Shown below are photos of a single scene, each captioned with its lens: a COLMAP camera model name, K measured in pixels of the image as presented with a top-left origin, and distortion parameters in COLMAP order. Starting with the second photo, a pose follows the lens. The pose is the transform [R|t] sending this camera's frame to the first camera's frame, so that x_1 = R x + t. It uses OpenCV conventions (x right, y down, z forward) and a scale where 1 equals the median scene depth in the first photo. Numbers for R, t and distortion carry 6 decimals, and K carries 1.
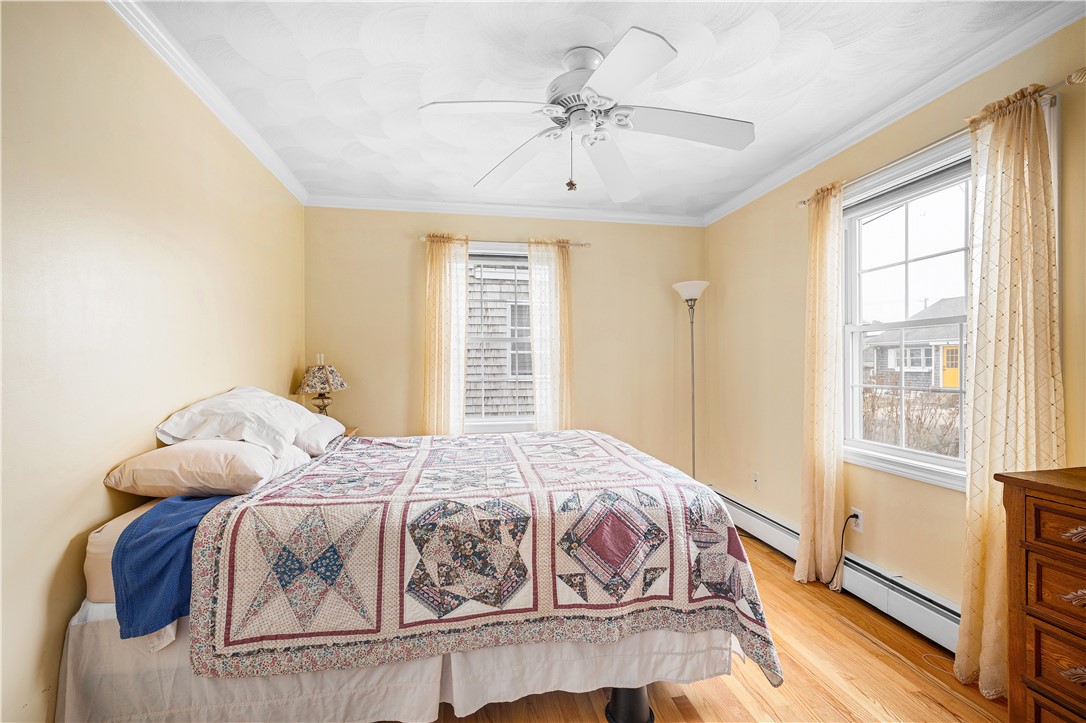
lens RADIAL K [[460.7, 0, 545.1], [0, 460.7, 360.9], [0, 0, 1]] dist [0.000296, 0.000549]
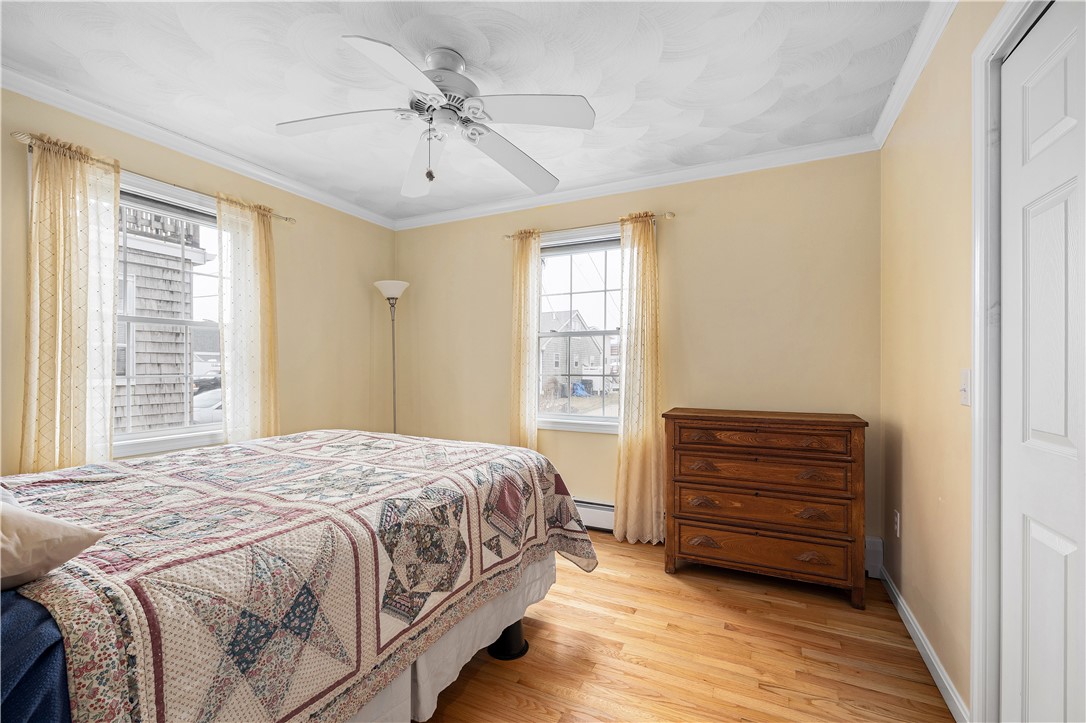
lens RADIAL K [[460.7, 0, 546.9], [0, 460.7, 365.8], [0, 0, 1]] dist [0.000296, 0.000549]
pose [[0.587261, 0.005901, 0.809376, -0.777380], [-0.007398, 0.999971, -0.001923, 0.047266], [-0.809364, -0.004858, 0.587287, 0.243216]]
